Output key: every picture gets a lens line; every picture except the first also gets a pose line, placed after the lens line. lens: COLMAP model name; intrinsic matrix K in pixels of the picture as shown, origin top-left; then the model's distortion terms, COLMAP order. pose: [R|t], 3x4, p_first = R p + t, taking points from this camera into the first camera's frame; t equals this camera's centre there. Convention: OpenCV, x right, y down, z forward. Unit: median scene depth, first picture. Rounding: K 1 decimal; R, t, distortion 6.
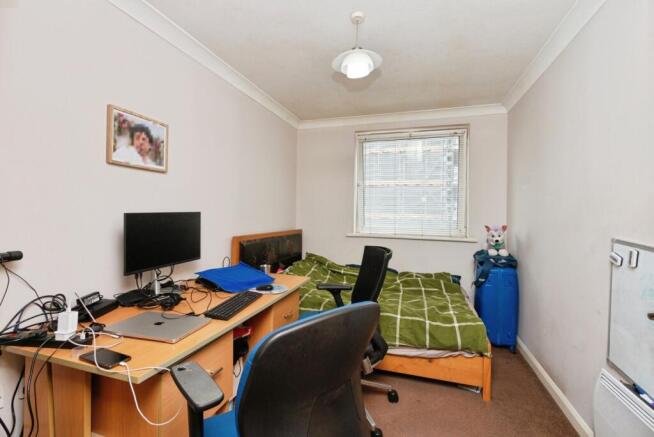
lens RADIAL K [[301.2, 0, 326.5], [0, 301.2, 214.0], [0, 0, 1]] dist [0.000975, -0.000280]
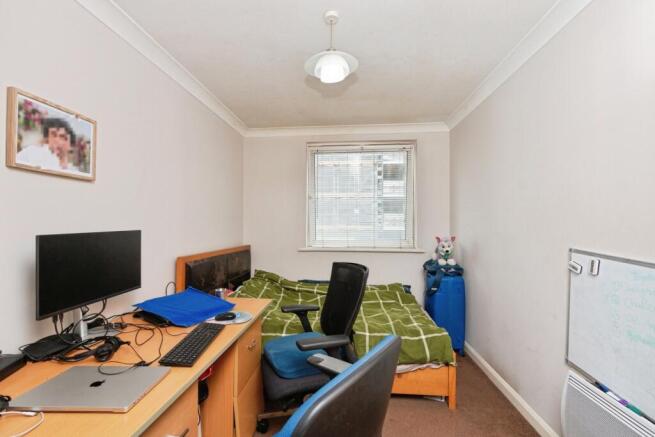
lens RADIAL K [[297.2, 0, 325.0], [0, 297.2, 222.1], [0, 0, 1]] dist [0.001041, -0.000860]
pose [[0.975528, -0.013628, 0.219451, -0.113343], [0.016297, 0.999814, -0.010356, -0.013040], [-0.219269, 0.013679, 0.975569, 0.108959]]
